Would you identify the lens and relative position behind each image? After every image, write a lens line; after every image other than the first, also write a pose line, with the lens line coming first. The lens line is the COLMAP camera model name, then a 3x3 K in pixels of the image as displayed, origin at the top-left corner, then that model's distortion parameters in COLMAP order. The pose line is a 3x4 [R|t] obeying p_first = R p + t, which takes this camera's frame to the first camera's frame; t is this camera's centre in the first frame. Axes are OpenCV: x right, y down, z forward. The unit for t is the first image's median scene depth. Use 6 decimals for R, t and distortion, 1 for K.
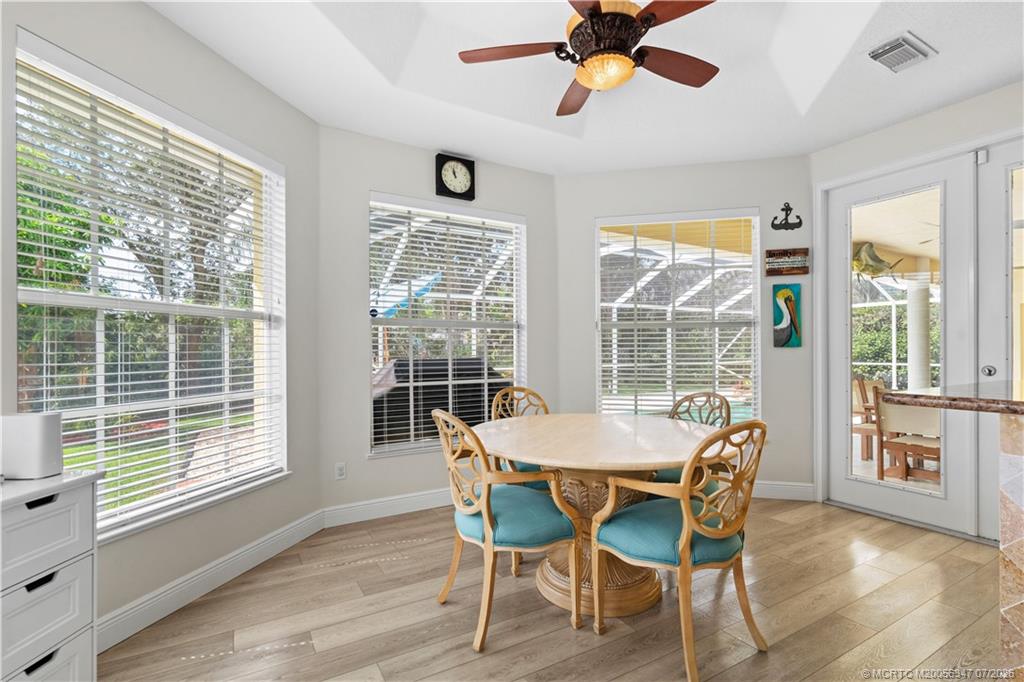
lens RADIAL K [[480.8, 0, 512.4], [0, 480.8, 349.9], [0, 0, 1]] dist [-0.005429, -0.000316]
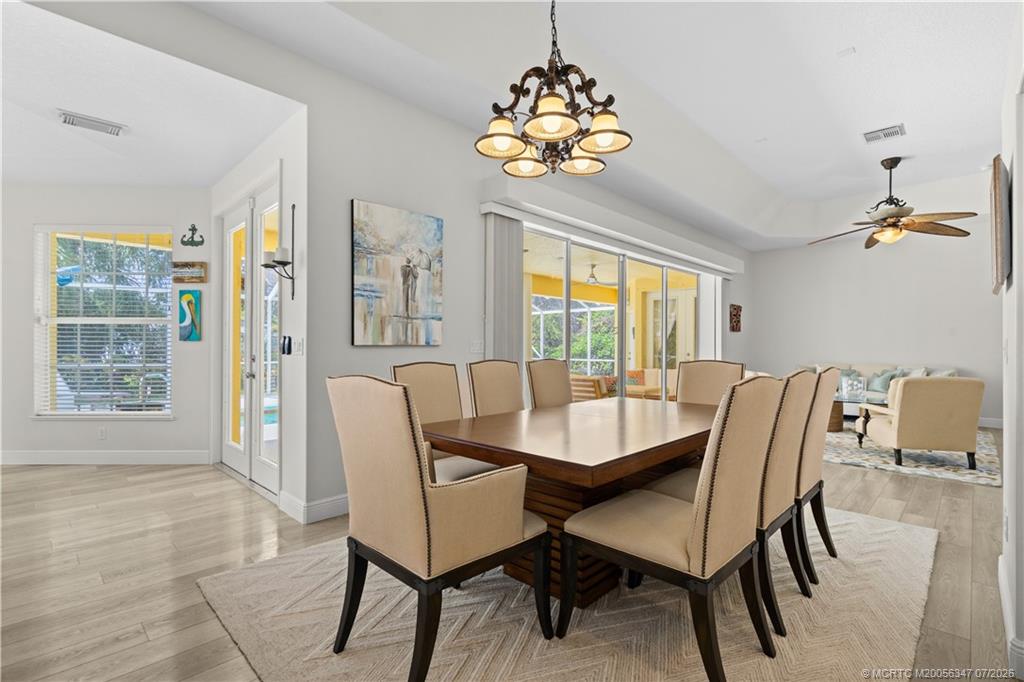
lens RADIAL K [[474.4, 0, 516.0], [0, 474.4, 346.1], [0, 0, 1]] dist [-0.001081, -0.000065]
pose [[0.963150, 0.008052, 0.268843, 1.092357], [-0.006869, 0.999962, -0.005338, 0.008265], [-0.268876, 0.003294, 0.963169, -0.416676]]
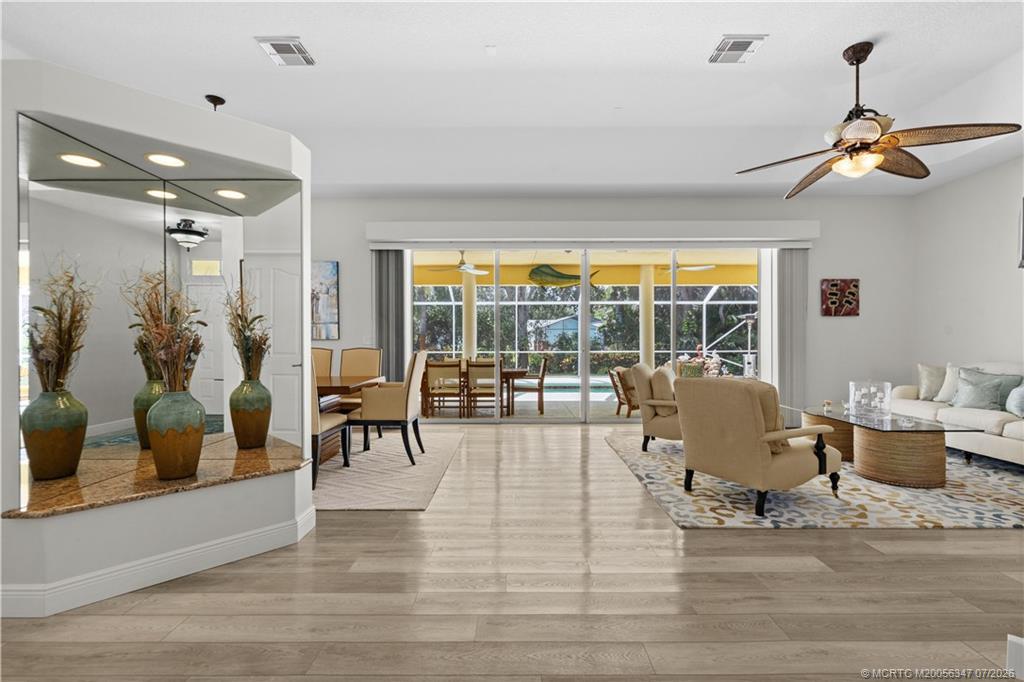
lens RADIAL K [[469.3, 0, 514.7], [0, 469.3, 341.8], [0, 0, 1]] dist [0.000129, 0.000128]
pose [[0.860679, 0.005777, -0.509116, 2.623625], [-0.002110, 0.999968, 0.007778, -0.002593], [0.509144, -0.005620, 0.860663, -0.490689]]
